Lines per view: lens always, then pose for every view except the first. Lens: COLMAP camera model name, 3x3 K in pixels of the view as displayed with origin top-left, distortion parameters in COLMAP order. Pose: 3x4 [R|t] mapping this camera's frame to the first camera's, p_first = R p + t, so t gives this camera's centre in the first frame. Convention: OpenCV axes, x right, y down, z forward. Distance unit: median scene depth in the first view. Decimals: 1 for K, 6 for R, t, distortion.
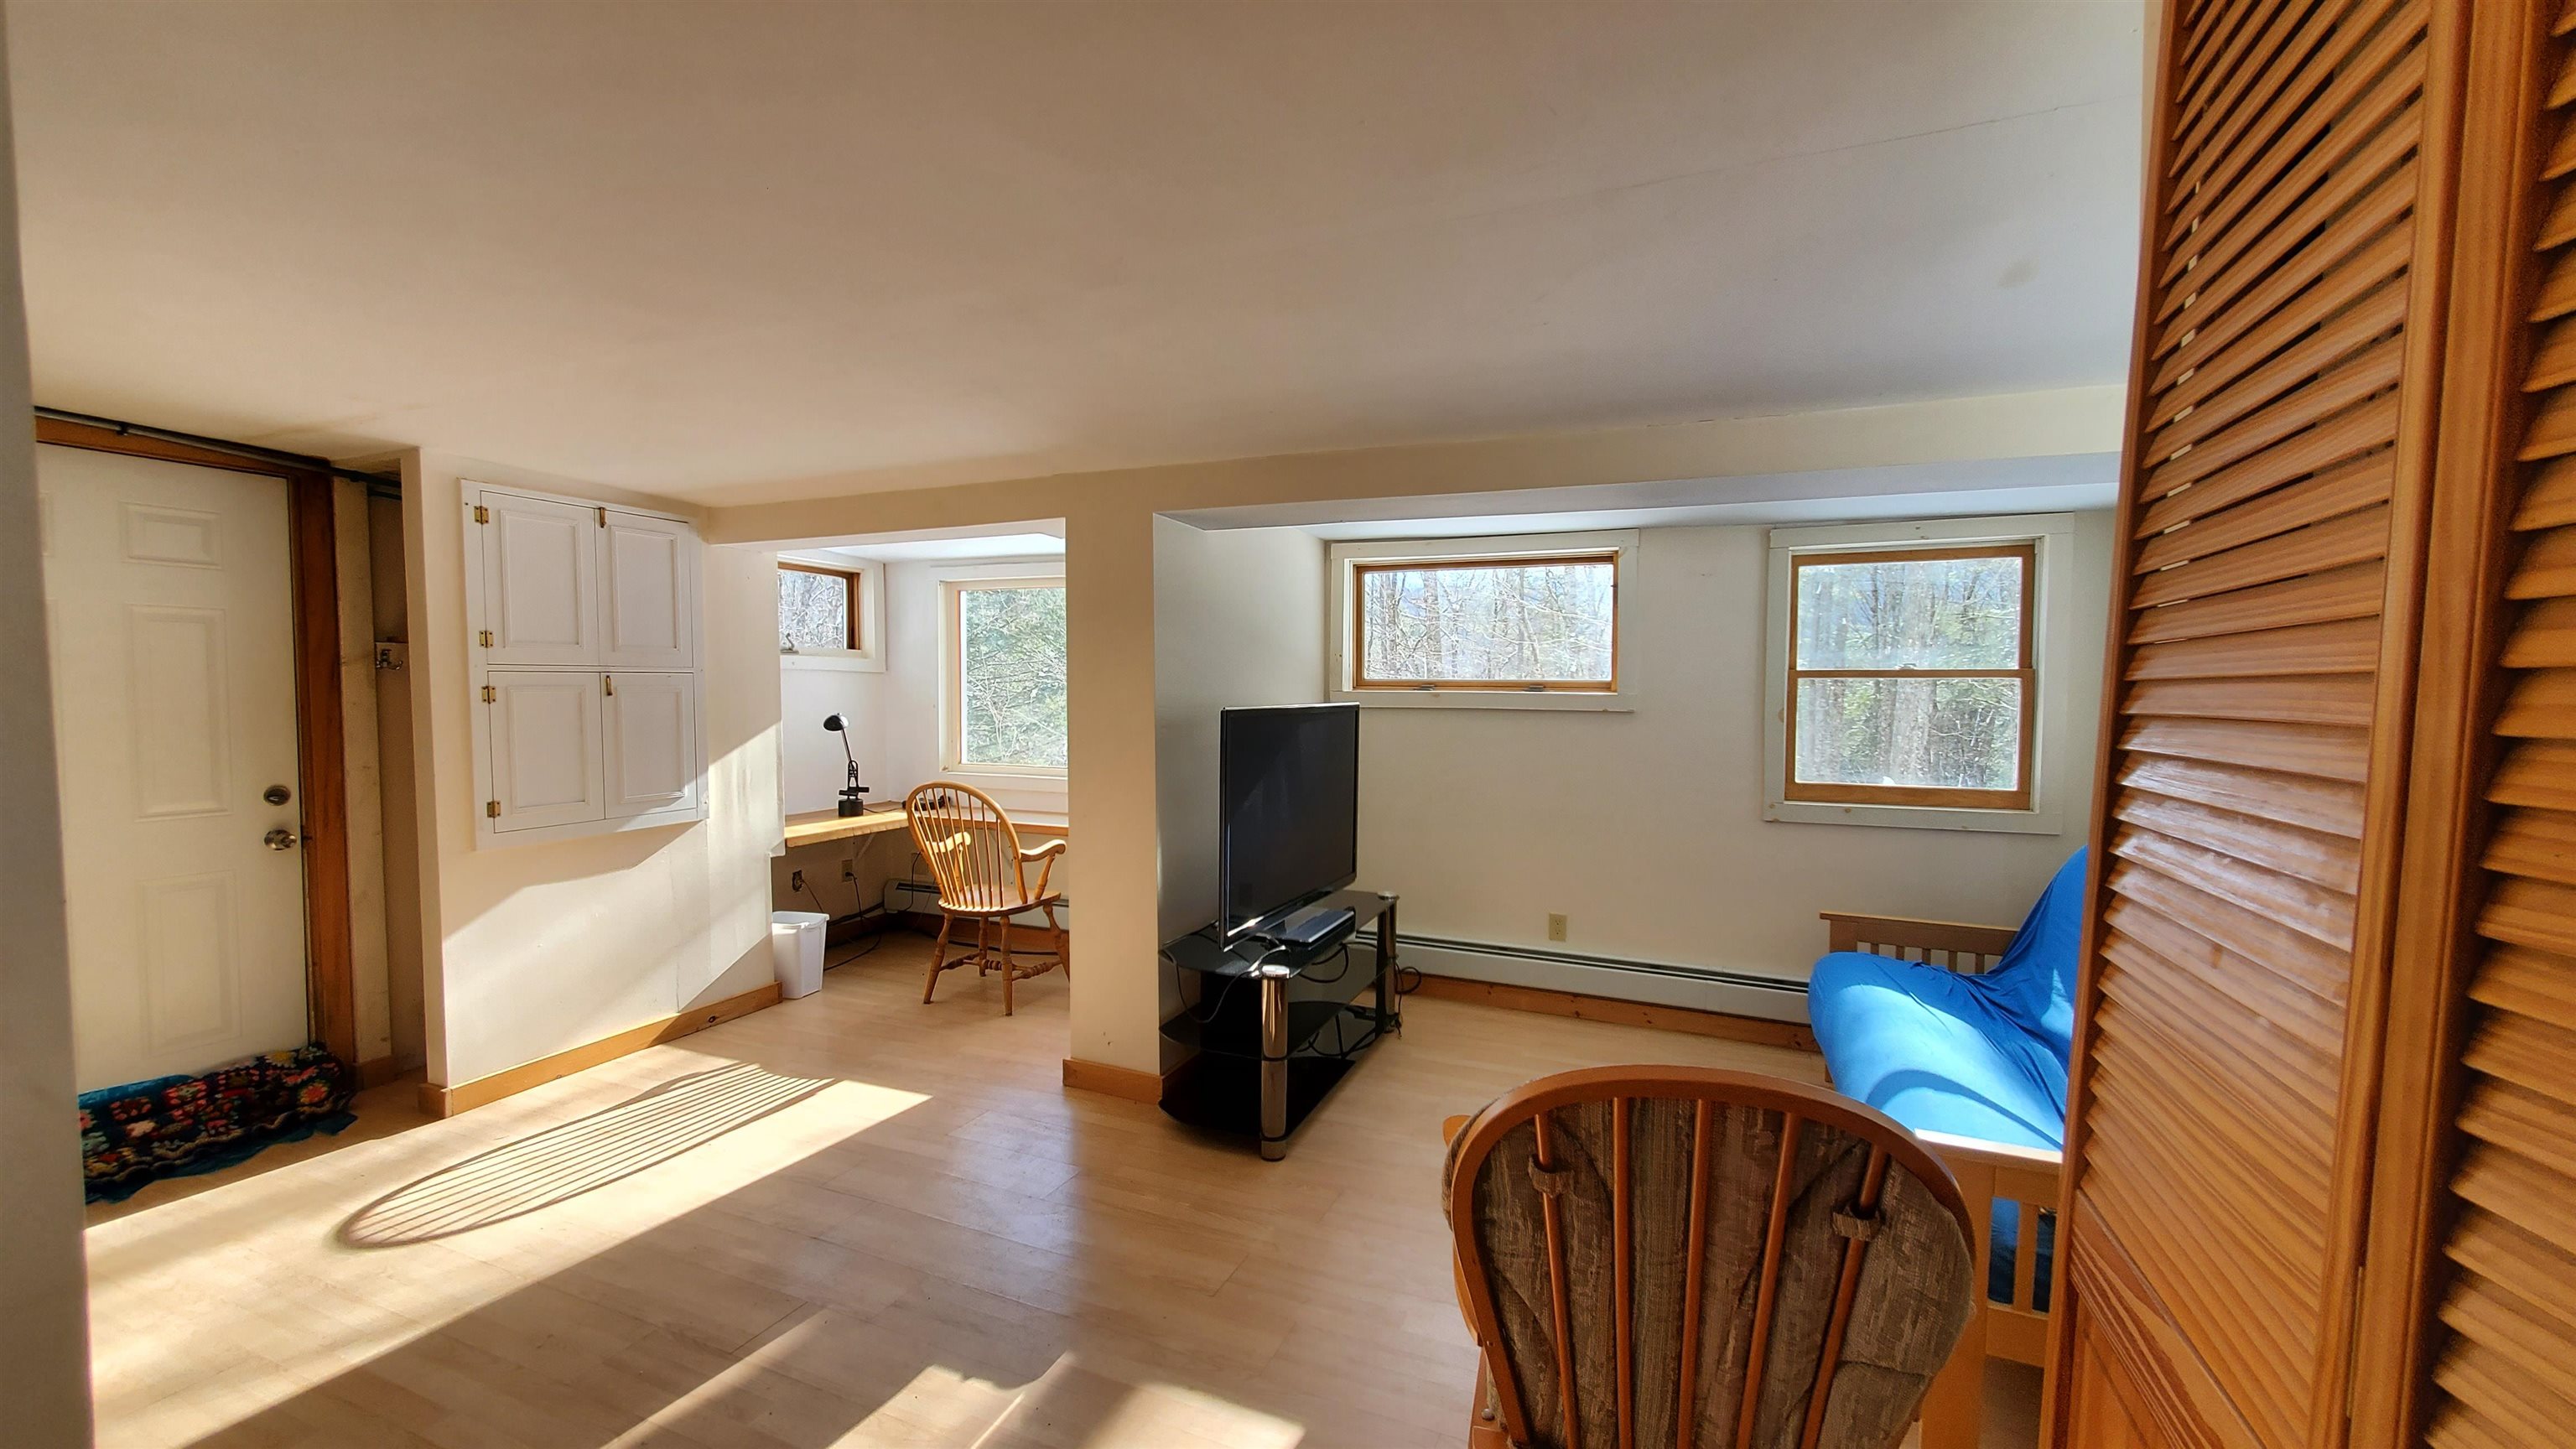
lens RADIAL K [[1013.3, 0, 1288.0], [0, 1013.3, 724.5], [0, 0, 1]] dist [0.000156, 0.000006]
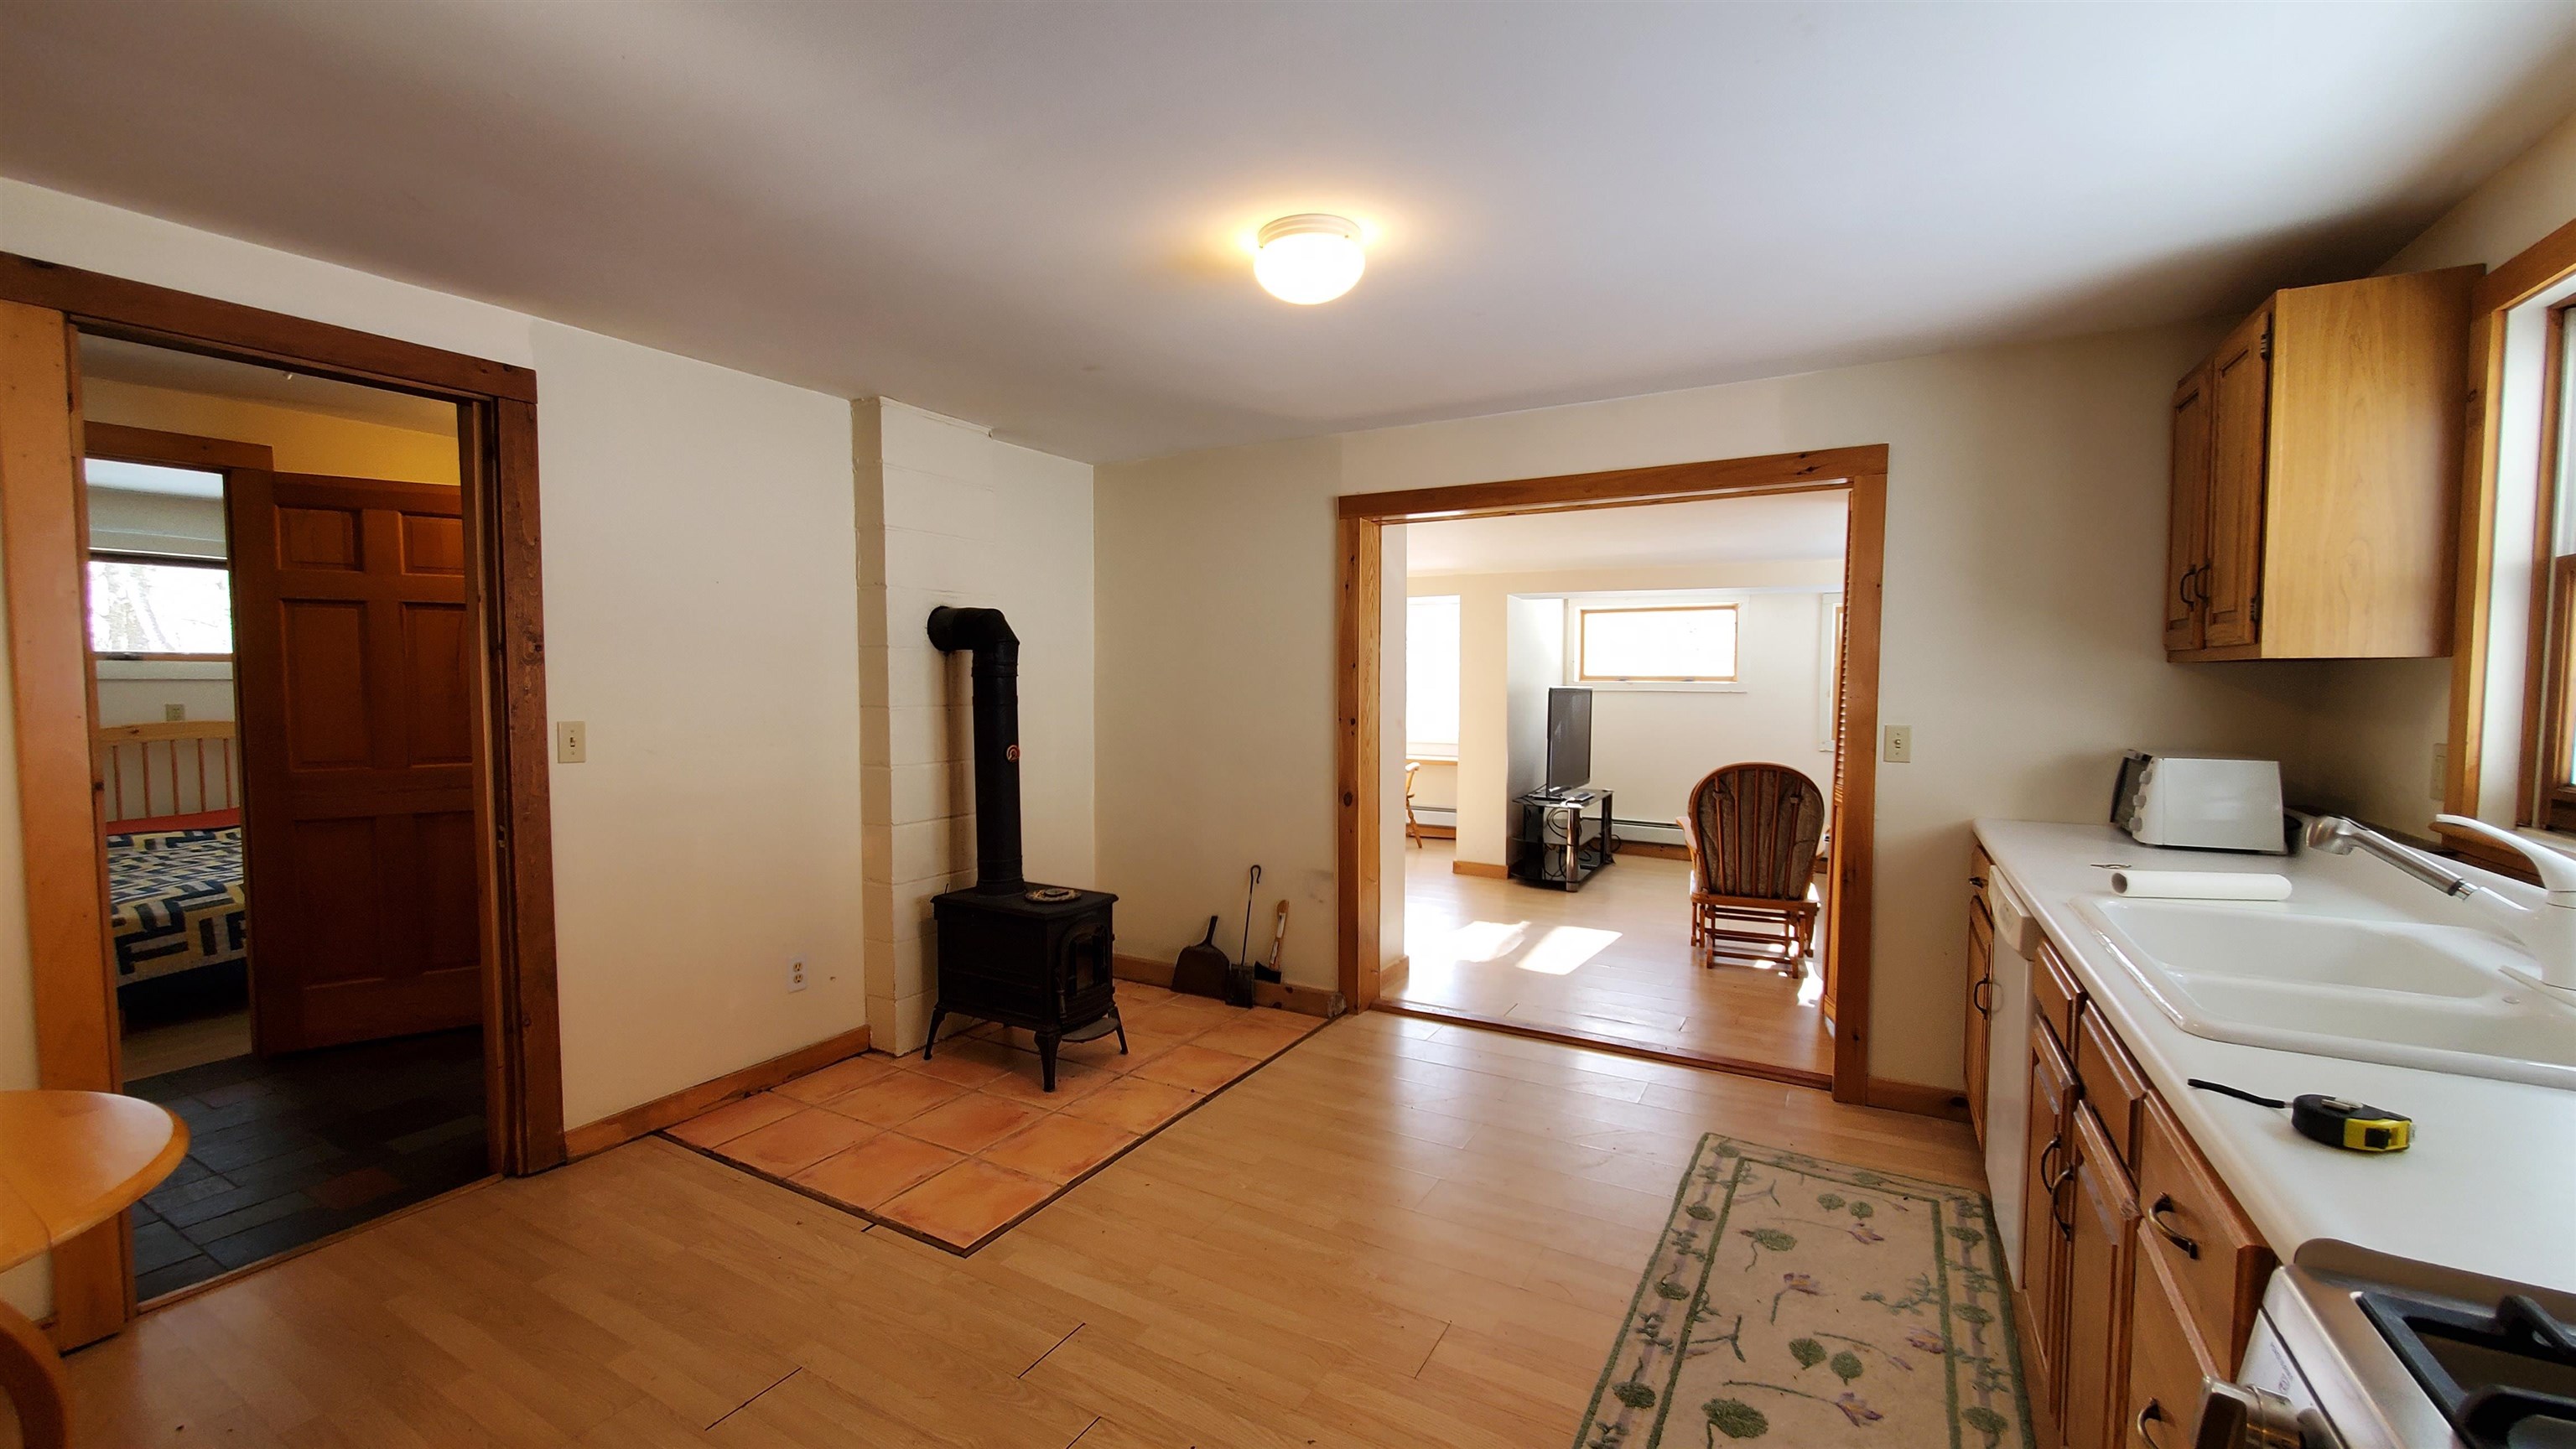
lens RADIAL K [[1013.3, 0, 1288.0], [0, 1013.3, 724.5], [0, 0, 1]] dist [0.000156, 0.000006]
pose [[0.994798, 0.009851, -0.101390, -0.333878], [-0.010046, 0.999949, -0.001409, 0.062830], [0.101371, 0.002420, 0.994846, -1.021491]]
